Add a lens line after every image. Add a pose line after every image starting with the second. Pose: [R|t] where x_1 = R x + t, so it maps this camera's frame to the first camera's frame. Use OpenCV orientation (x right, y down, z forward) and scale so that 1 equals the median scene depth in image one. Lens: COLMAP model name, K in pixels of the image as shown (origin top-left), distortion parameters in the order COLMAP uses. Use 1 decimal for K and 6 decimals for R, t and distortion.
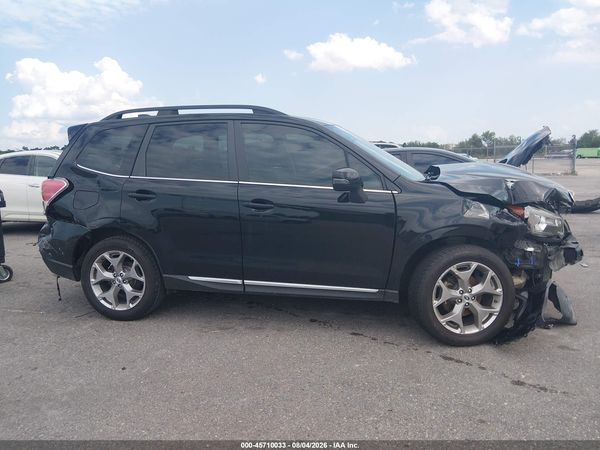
lens RADIAL K [[457.8, 0, 297.2], [0, 457.8, 221.6], [0, 0, 1]] dist [0.072683, -0.119740]
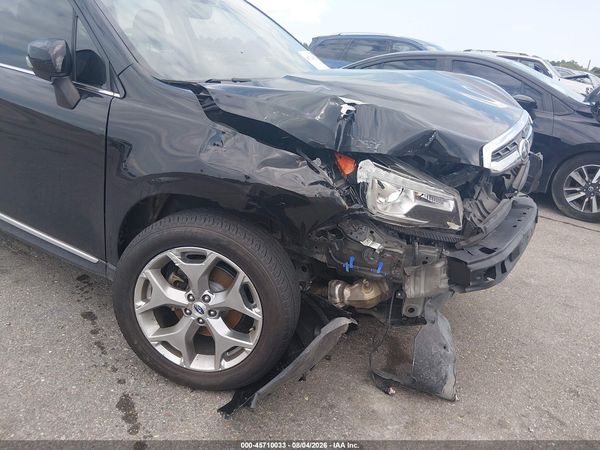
lens RADIAL K [[457.8, 0, 303.0], [0, 457.8, 228.6], [0, 0, 1]] dist [0.072683, -0.119740]
pose [[0.938499, 0.196810, -0.283700, 0.540467], [-0.135106, 0.965452, 0.222820, -0.057497], [0.317752, -0.170786, 0.932666, 0.477690]]
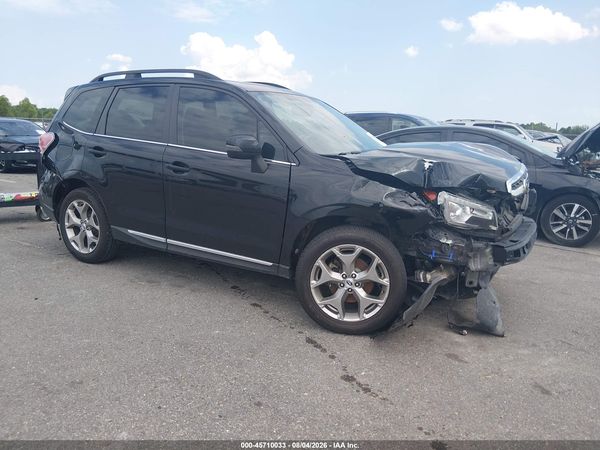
lens RADIAL K [[457.8, 0, 302.9], [0, 457.8, 222.2], [0, 0, 1]] dist [0.072683, -0.119740]
pose [[0.952685, 0.108678, -0.283866, 0.460296], [-0.093799, 0.993432, 0.065534, -0.007728], [0.289123, -0.035807, 0.956622, 0.081572]]
